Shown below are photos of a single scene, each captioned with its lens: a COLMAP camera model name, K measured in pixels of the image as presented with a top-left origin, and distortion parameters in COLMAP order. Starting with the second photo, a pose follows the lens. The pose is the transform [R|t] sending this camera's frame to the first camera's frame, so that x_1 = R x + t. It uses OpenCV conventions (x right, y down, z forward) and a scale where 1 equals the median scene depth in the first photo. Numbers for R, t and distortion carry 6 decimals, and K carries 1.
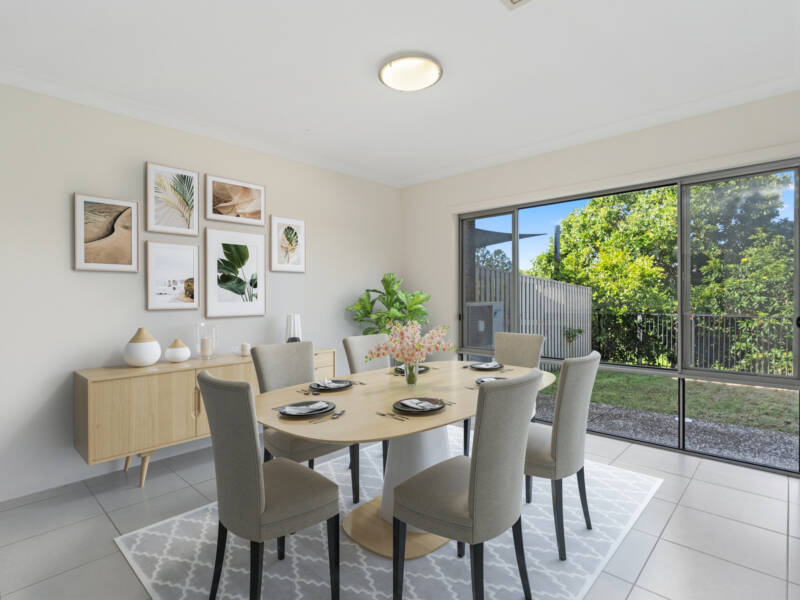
lens RADIAL K [[416.8, 0, 397.8], [0, 416.8, 303.8], [0, 0, 1]] dist [0.001325, -0.000143]
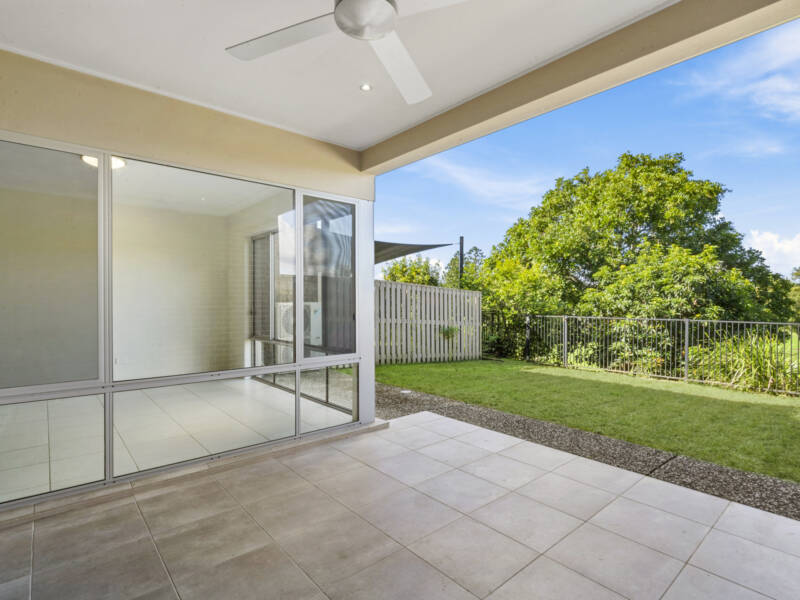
lens RADIAL K [[416.8, 0, 401.4], [0, 416.8, 302.8], [0, 0, 1]] dist [0.001325, -0.000143]
pose [[0.997409, -0.000073, -0.071940, 0.326547], [-0.001105, 0.999866, -0.016330, 0.008027], [0.071932, 0.016367, 0.997275, -0.132281]]
